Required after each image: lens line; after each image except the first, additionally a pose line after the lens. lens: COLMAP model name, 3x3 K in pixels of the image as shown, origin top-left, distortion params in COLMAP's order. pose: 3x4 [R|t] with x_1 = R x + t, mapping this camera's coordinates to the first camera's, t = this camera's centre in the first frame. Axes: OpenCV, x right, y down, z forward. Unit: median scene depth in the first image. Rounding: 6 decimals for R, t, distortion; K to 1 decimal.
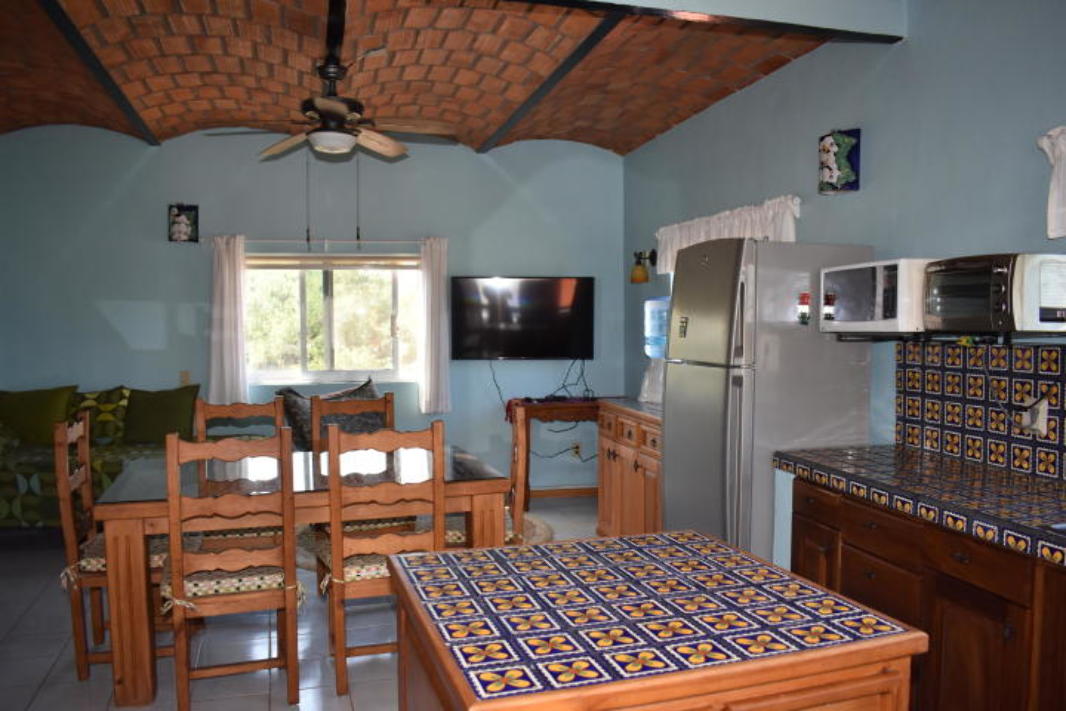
lens RADIAL K [[836.3, 0, 533.0], [0, 836.3, 355.5], [0, 0, 1]] dist [-0.087501, 0.009087]
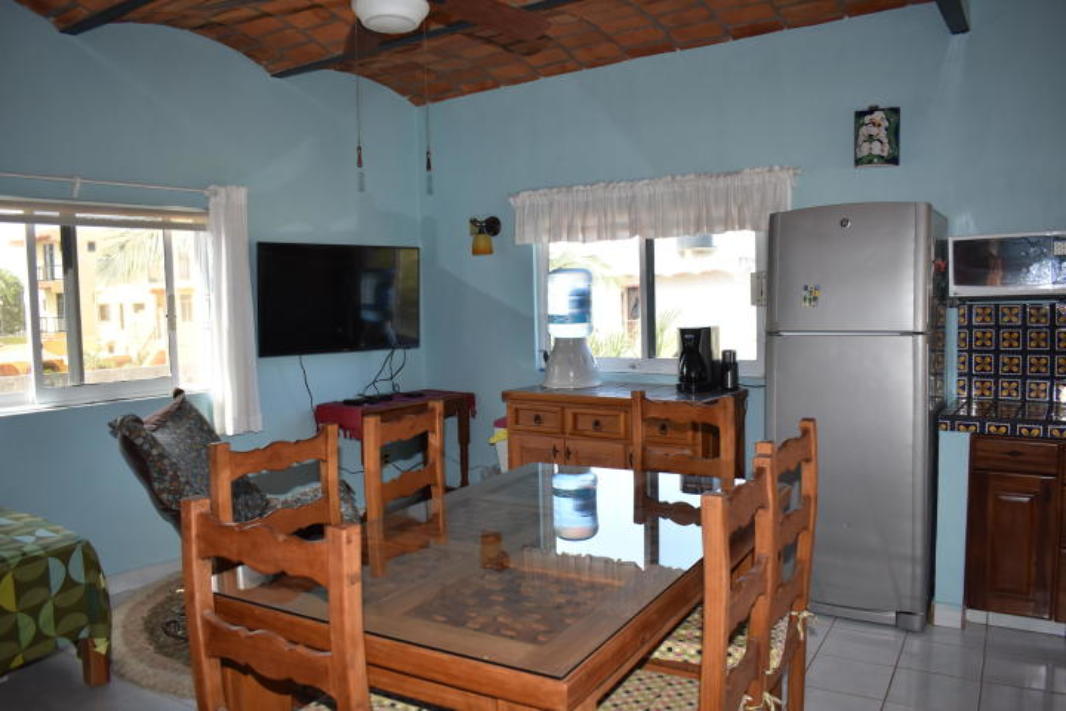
lens RADIAL K [[836.3, 0, 533.0], [0, 836.3, 355.5], [0, 0, 1]] dist [-0.087501, 0.009087]
pose [[0.745927, -0.056608, 0.663618, -0.665484], [0.049568, 0.998337, 0.029444, -0.010090], [-0.664181, 0.010931, 0.747492, 0.518821]]
